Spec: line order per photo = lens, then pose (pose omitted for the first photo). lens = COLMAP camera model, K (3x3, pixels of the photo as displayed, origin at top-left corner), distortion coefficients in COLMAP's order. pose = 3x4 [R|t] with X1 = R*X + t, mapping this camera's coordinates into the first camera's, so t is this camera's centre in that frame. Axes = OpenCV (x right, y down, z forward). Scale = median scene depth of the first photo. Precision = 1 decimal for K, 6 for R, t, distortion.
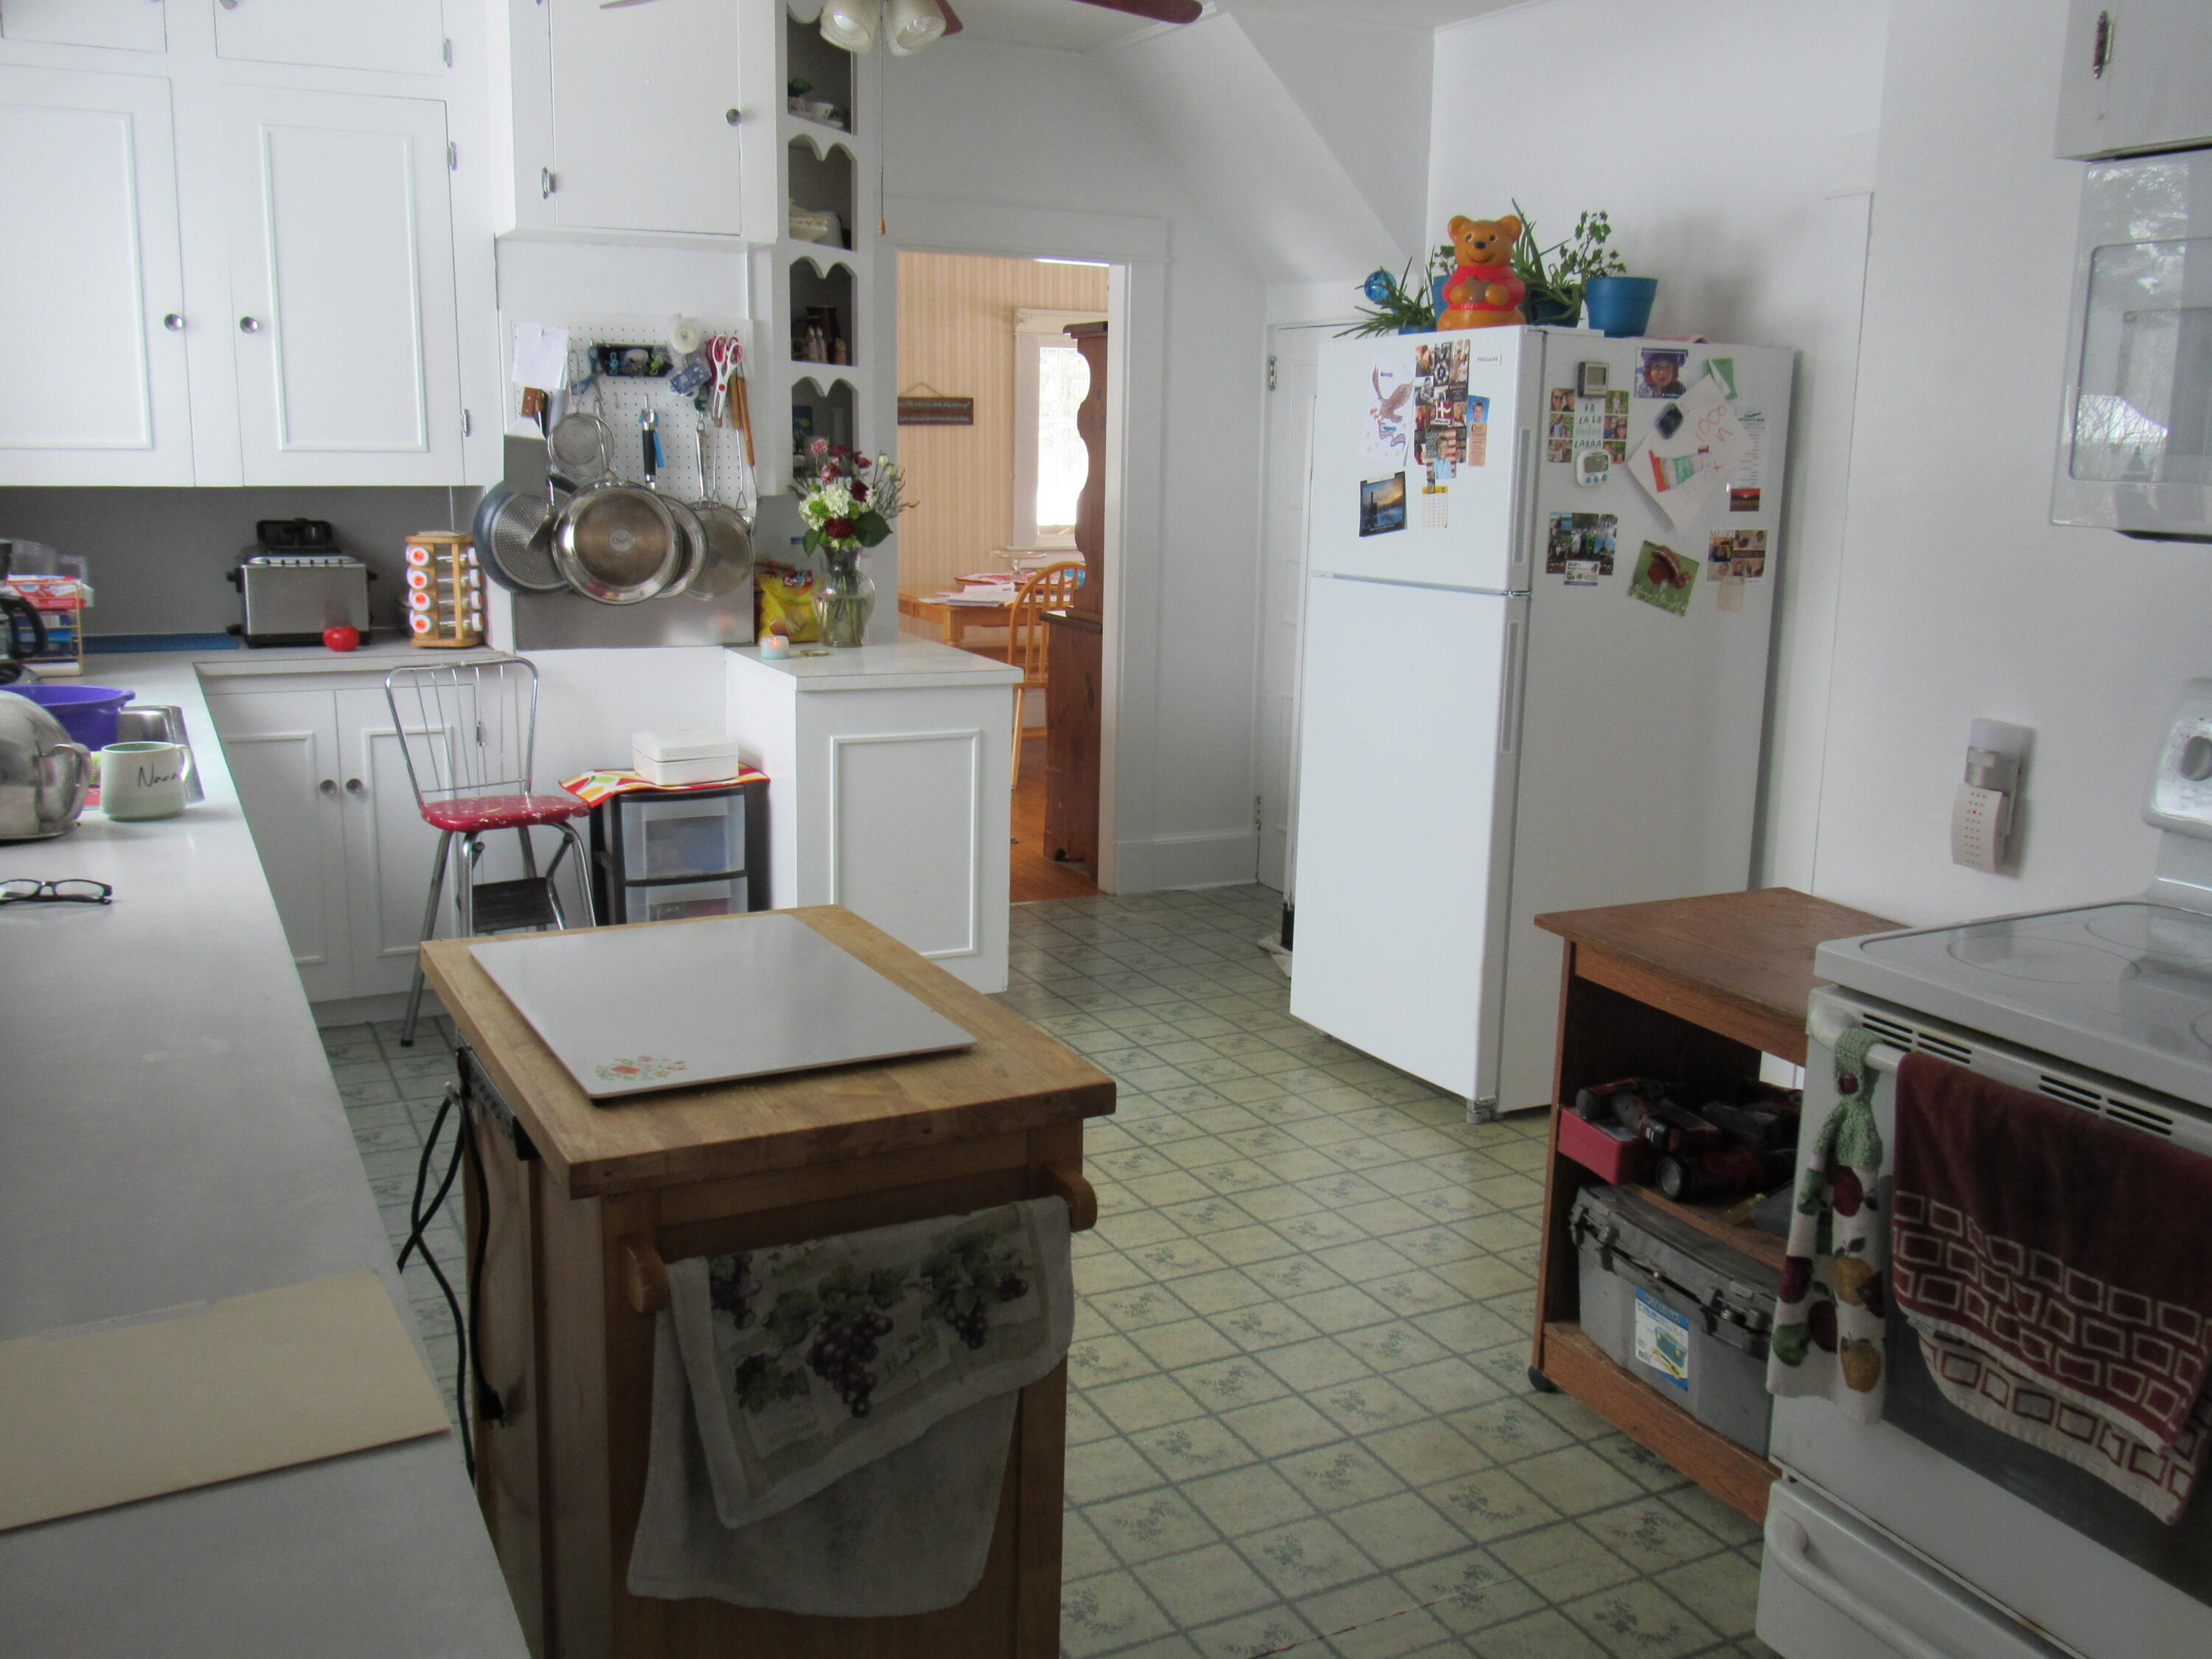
lens RADIAL K [[1921.1, 0, 1114.0], [0, 1921.1, 826.8], [0, 0, 1]] dist [-0.030110, -0.004725]
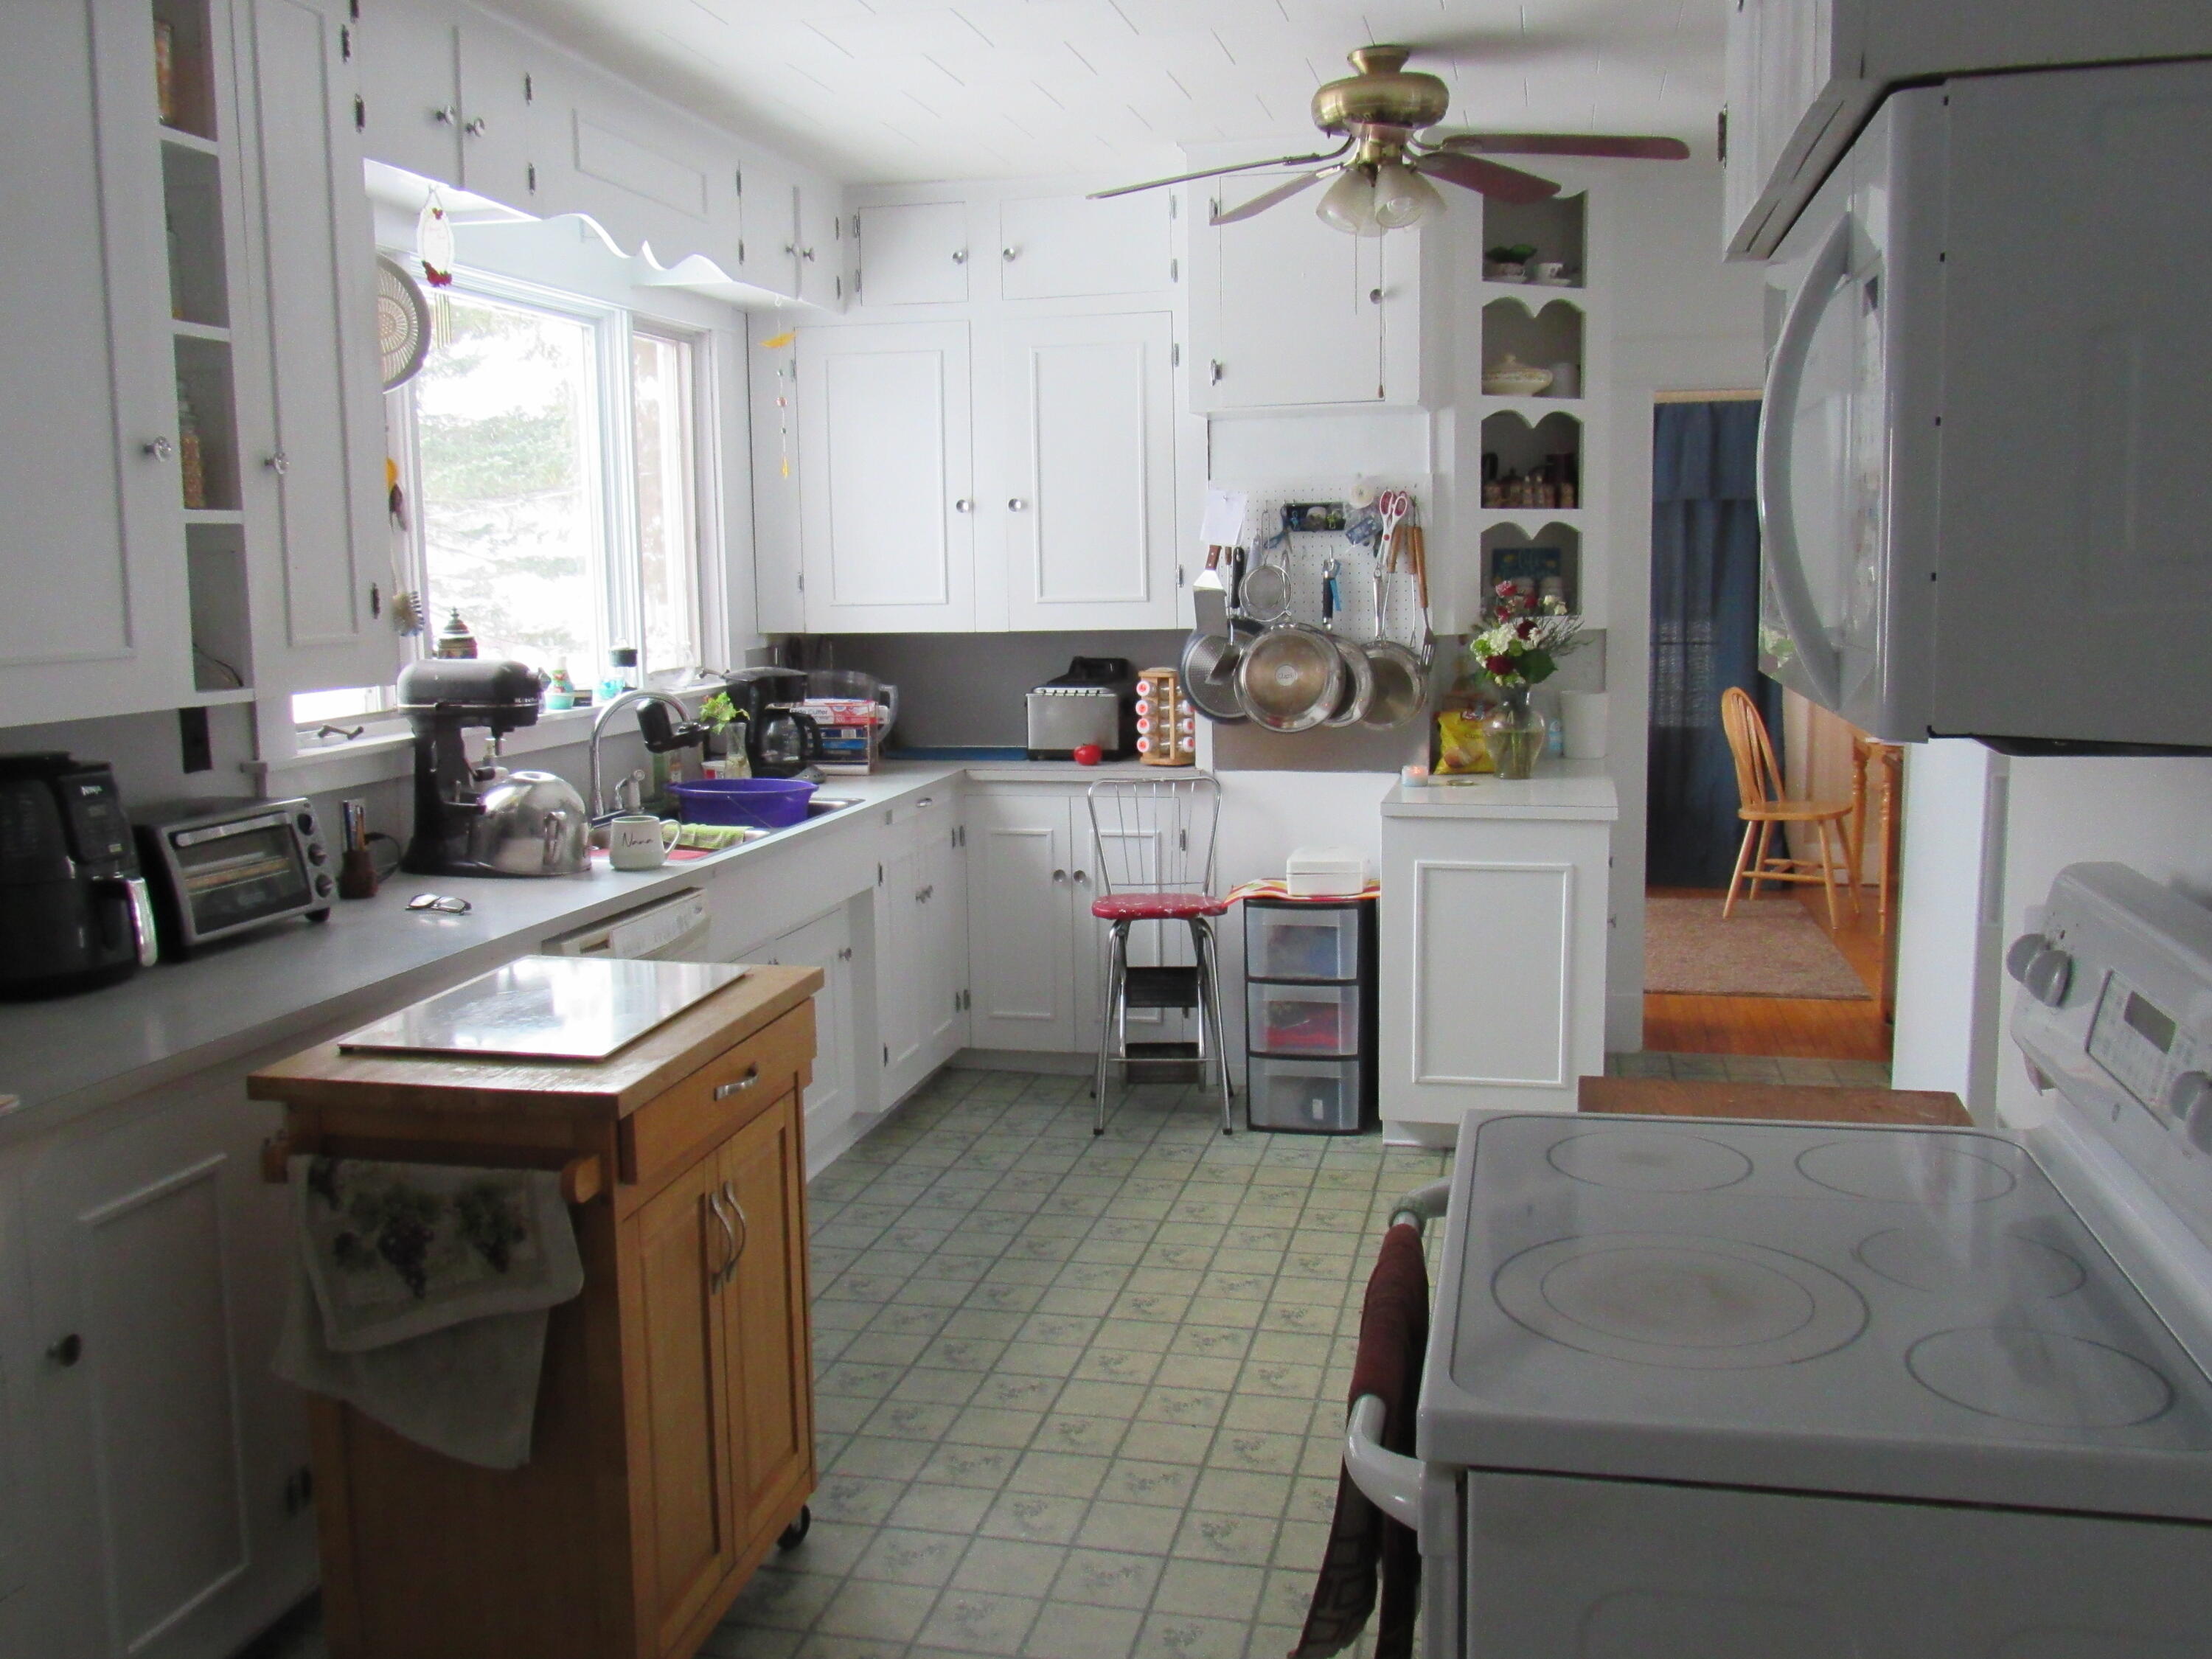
lens RADIAL K [[1921.1, 0, 1121.9], [0, 1921.1, 831.2], [0, 0, 1]] dist [-0.030110, -0.004725]
pose [[0.766917, 0.053582, -0.639506, 0.394064], [-0.096899, 0.994752, -0.032858, -0.012133], [0.634389, 0.087167, 0.768084, 0.078799]]
